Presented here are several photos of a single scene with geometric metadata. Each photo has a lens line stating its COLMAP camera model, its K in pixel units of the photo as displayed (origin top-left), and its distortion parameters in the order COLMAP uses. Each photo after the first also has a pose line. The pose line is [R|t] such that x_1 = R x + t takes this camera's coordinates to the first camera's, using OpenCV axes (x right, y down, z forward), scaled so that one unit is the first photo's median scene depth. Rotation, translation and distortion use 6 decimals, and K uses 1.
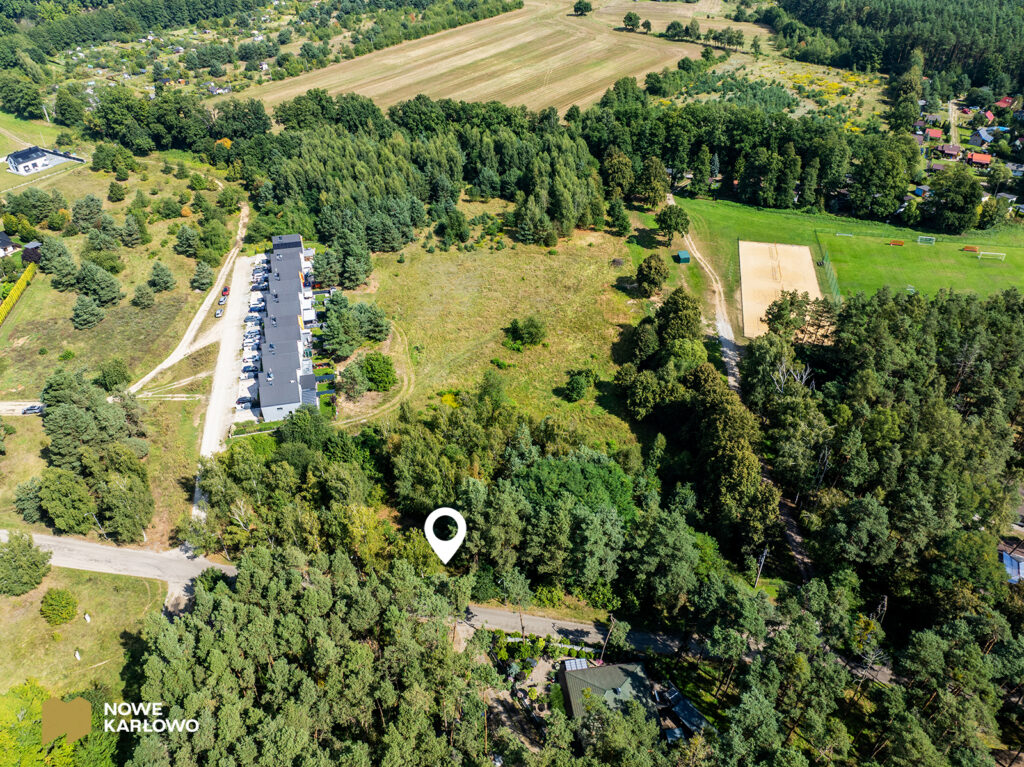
lens RADIAL K [[731.6, 0, 512.0], [0, 731.6, 383.5], [0, 0, 1]] dist [-0.035143, 0.004134]
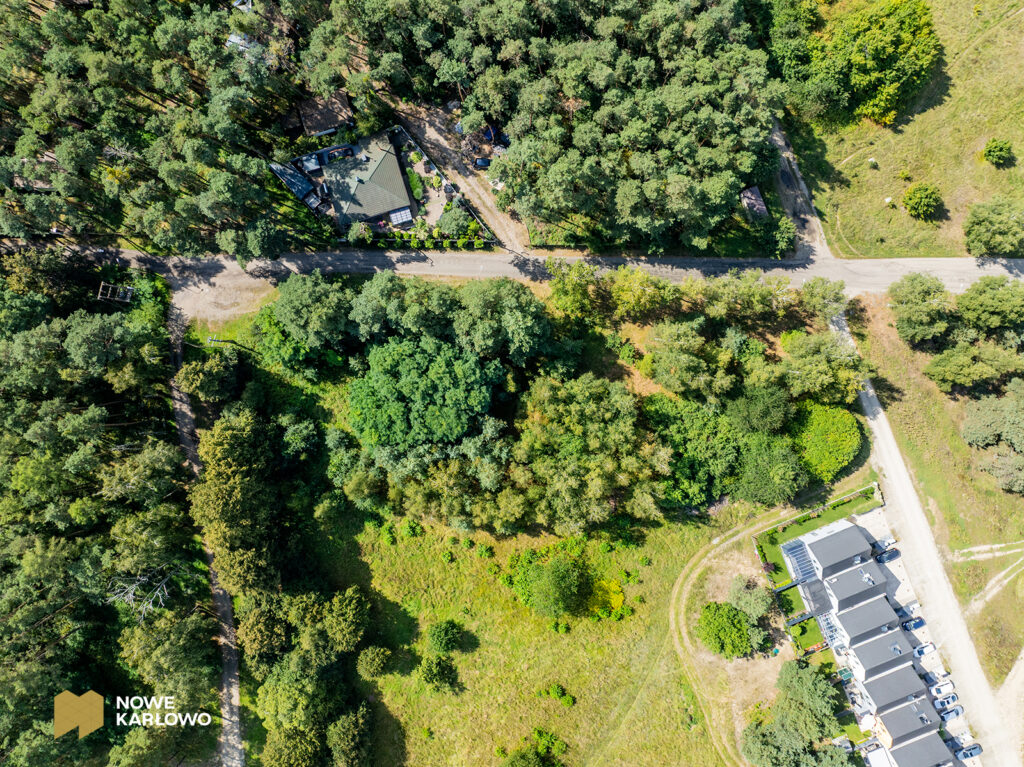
lens RADIAL K [[731.6, 0, 512.0], [0, 731.6, 383.5], [0, 0, 1]] dist [-0.035143, 0.004134]
pose [[-0.986115, 0.164947, 0.019244, -0.035745], [-0.085471, -0.603471, 0.792791, -0.426660], [0.142382, 0.780138, 0.609190, 0.376759]]
